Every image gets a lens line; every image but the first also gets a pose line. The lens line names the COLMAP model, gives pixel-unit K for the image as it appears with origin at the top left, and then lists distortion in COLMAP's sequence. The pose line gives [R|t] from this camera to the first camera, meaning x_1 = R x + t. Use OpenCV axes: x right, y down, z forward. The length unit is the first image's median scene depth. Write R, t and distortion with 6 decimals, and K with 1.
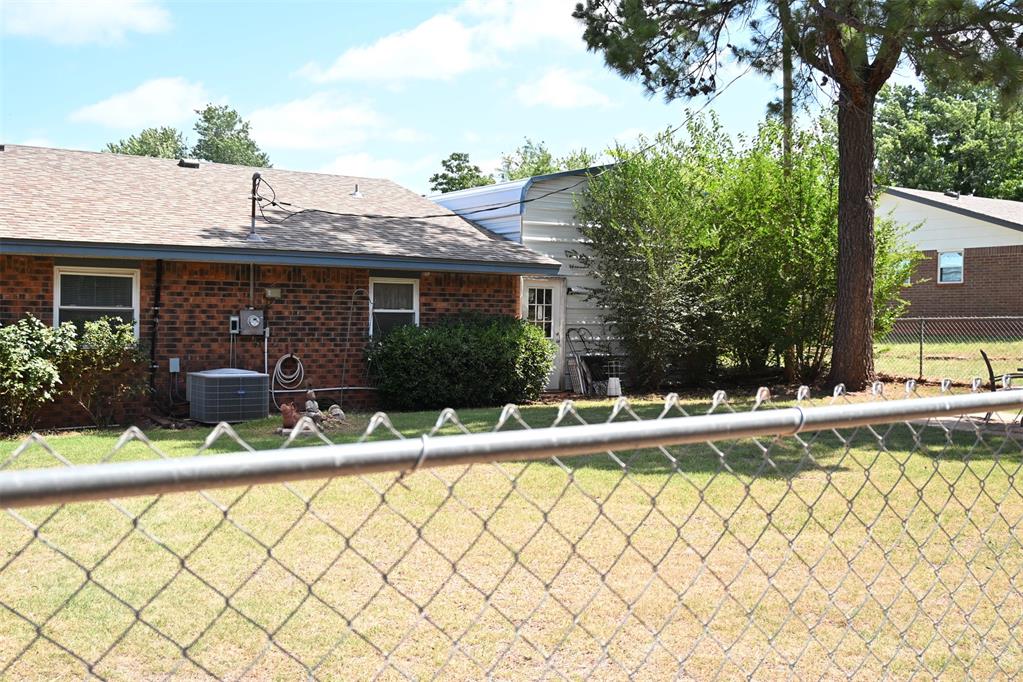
lens RADIAL K [[1021.8, 0, 511.5], [0, 1021.8, 341.0], [0, 0, 1]] dist [-0.006775, 0.004661]
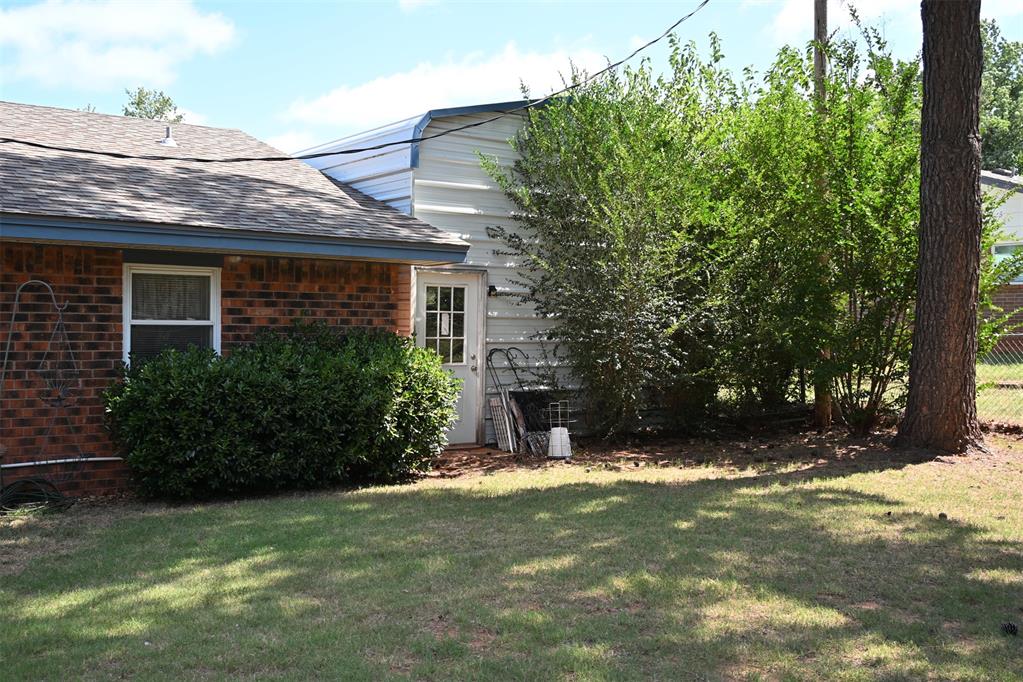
lens RADIAL K [[1042.5, 0, 511.5], [0, 1042.5, 341.0], [0, 0, 1]] dist [-0.009675, 0.017003]
pose [[0.999593, 0.001266, 0.028507, 0.056452], [-0.001074, 0.999977, -0.006731, -0.014436], [-0.028515, 0.006698, 0.999571, 0.385648]]
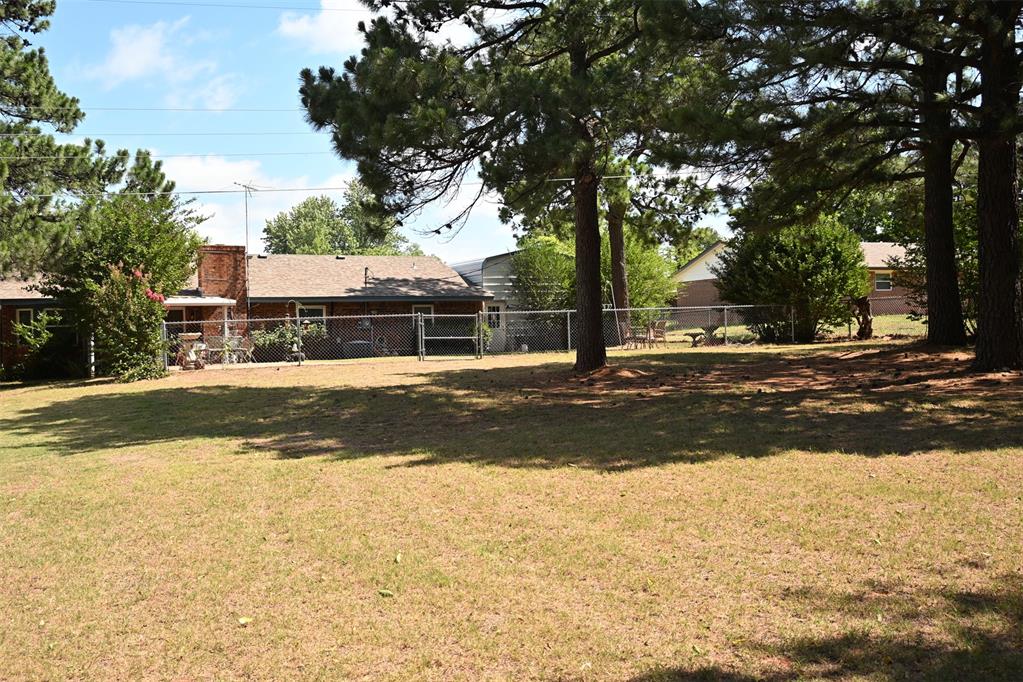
lens RADIAL K [[1042.5, 0, 511.5], [0, 1042.5, 341.0], [0, 0, 1]] dist [-0.009675, 0.017003]
pose [[0.990076, -0.033263, -0.136536, 0.415928], [0.030983, 0.999343, -0.018793, 0.076074], [0.137072, 0.014376, 0.990457, -1.387348]]
